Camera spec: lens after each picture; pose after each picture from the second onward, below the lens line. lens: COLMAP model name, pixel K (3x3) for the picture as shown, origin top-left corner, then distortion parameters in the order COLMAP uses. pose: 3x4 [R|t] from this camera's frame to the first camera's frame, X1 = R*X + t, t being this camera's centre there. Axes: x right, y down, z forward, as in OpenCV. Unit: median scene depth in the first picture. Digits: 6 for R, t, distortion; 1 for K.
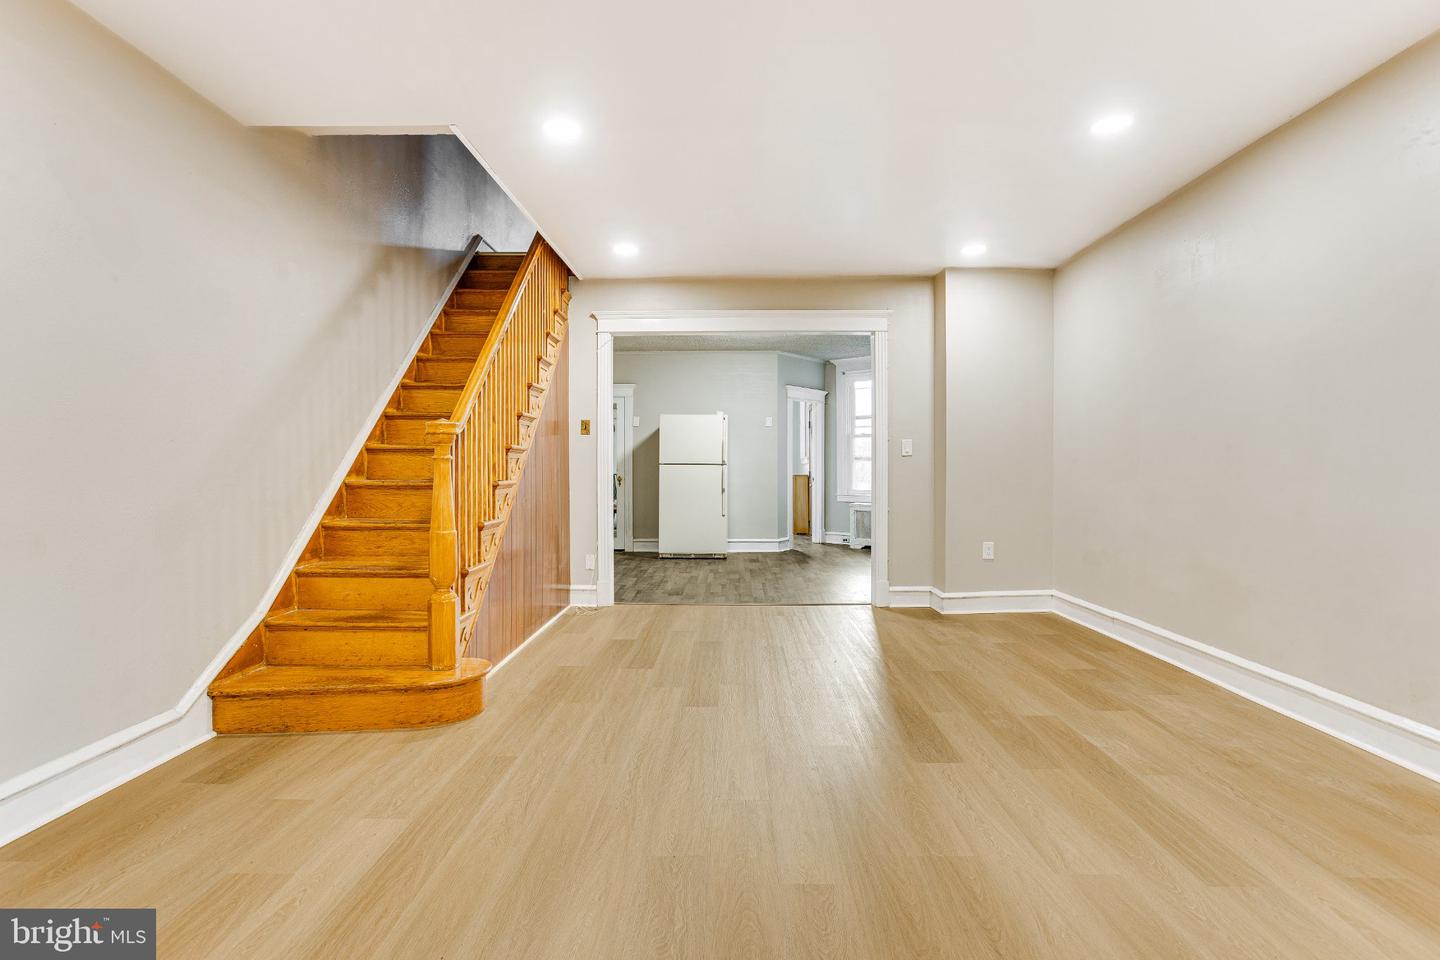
lens RADIAL K [[690.7, 0, 719.6], [0, 690.7, 476.7], [0, 0, 1]] dist [-0.033626, 0.015033]
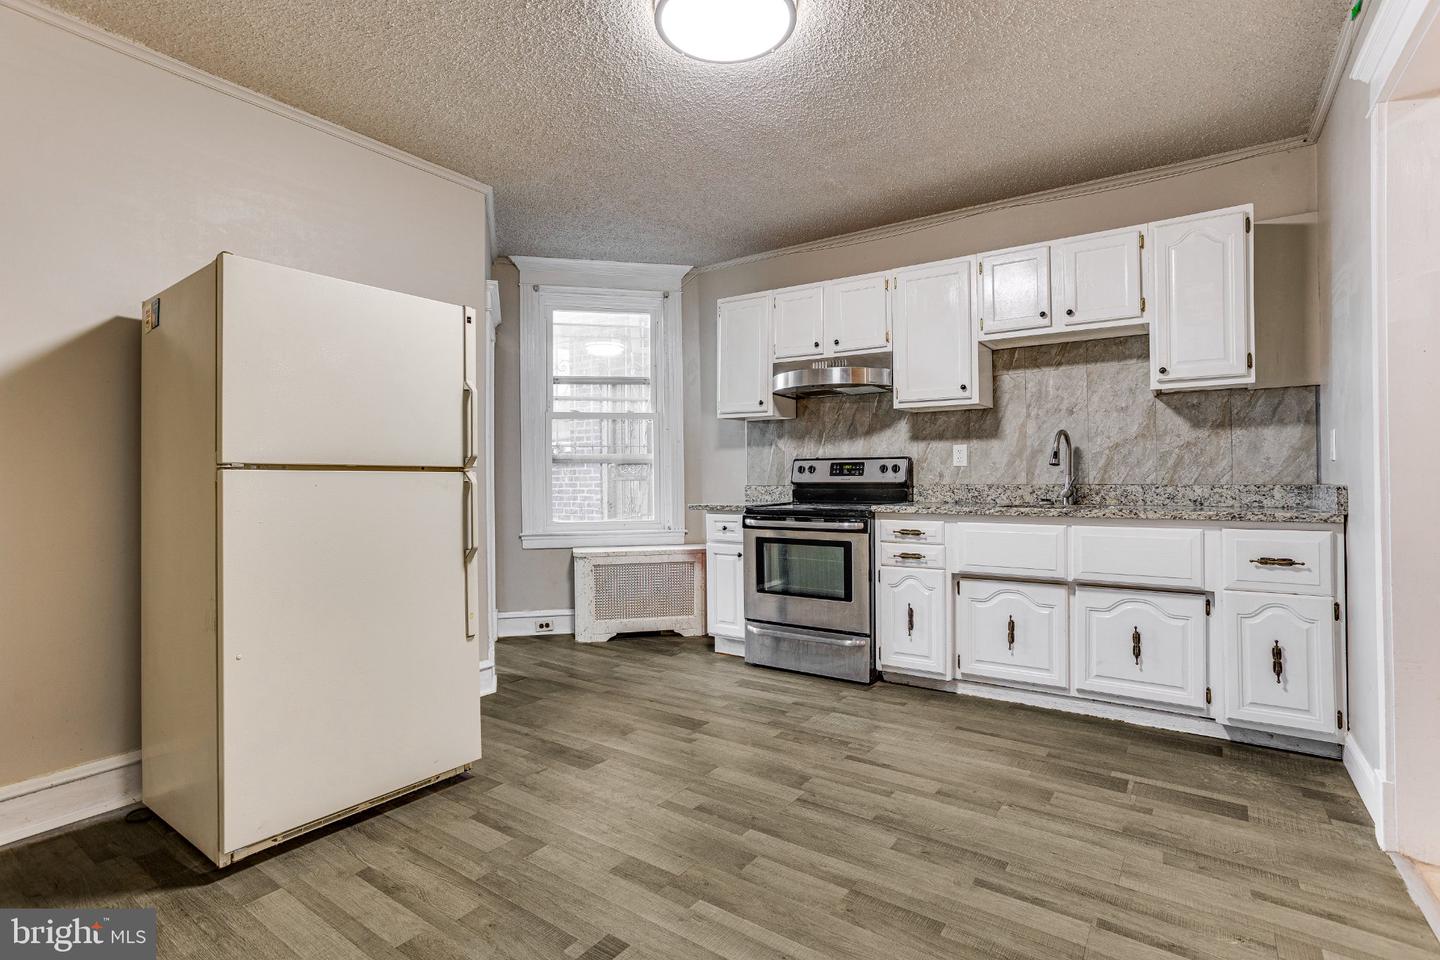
lens RADIAL K [[690.7, 0, 702.9], [0, 690.7, 470.9], [0, 0, 1]] dist [-0.033626, 0.015033]
pose [[0.582945, 0.003181, 0.812505, -0.155186], [0.017209, 0.999720, -0.016260, -0.008941], [-0.812329, 0.023461, 0.582727, 0.640810]]
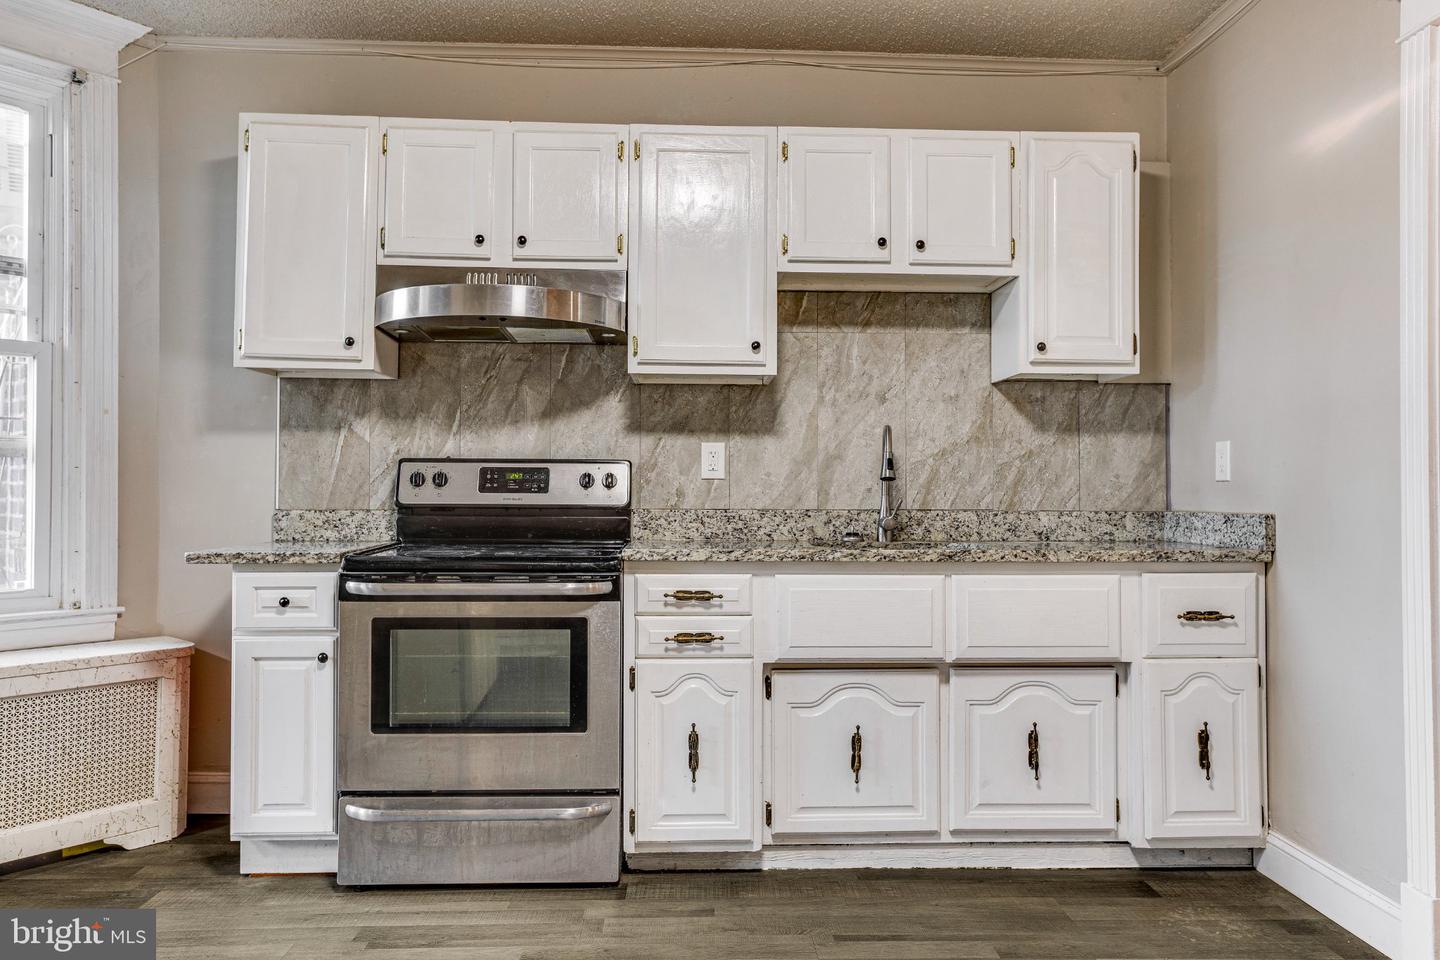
lens RADIAL K [[1085.9, 0, 704.7], [0, 1085.9, 468.5], [0, 0, 1]] dist [-0.004481, 0.019320]
pose [[-0.045049, 0.020574, 0.998773, -0.117746], [0.007845, 0.999764, -0.020241, -0.011536], [-0.998954, 0.006924, -0.045200, 0.774248]]
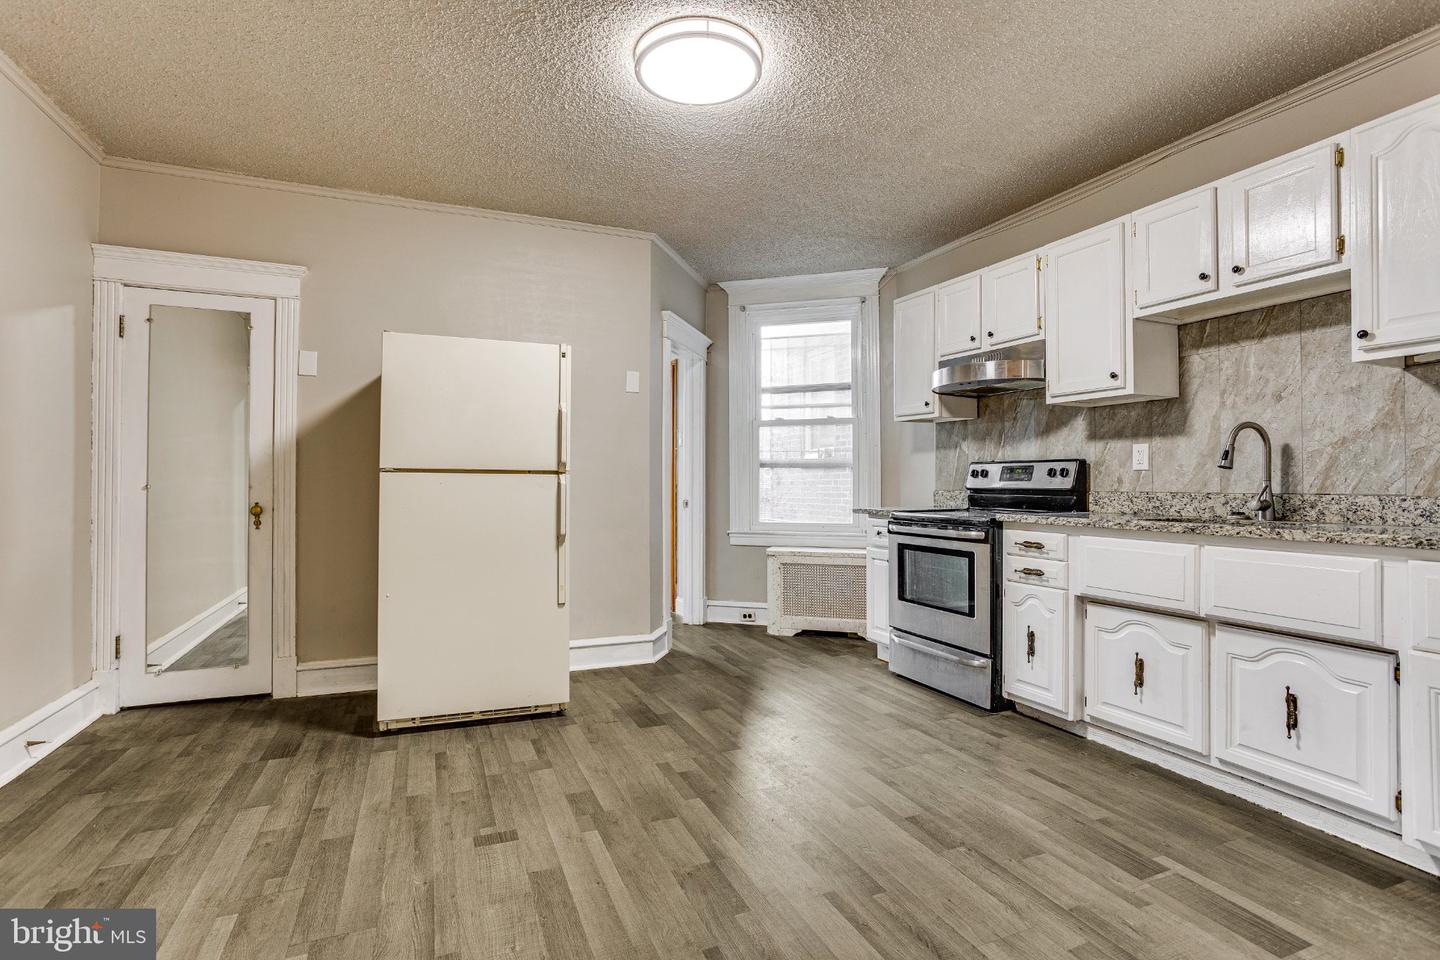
lens RADIAL K [[690.7, 0, 701.7], [0, 690.7, 470.9], [0, 0, 1]] dist [-0.033626, 0.015033]
pose [[0.922265, 0.008382, 0.386467, -0.061565], [0.002996, 0.999580, -0.028830, -0.006303], [-0.386546, 0.027747, 0.921852, 0.530962]]
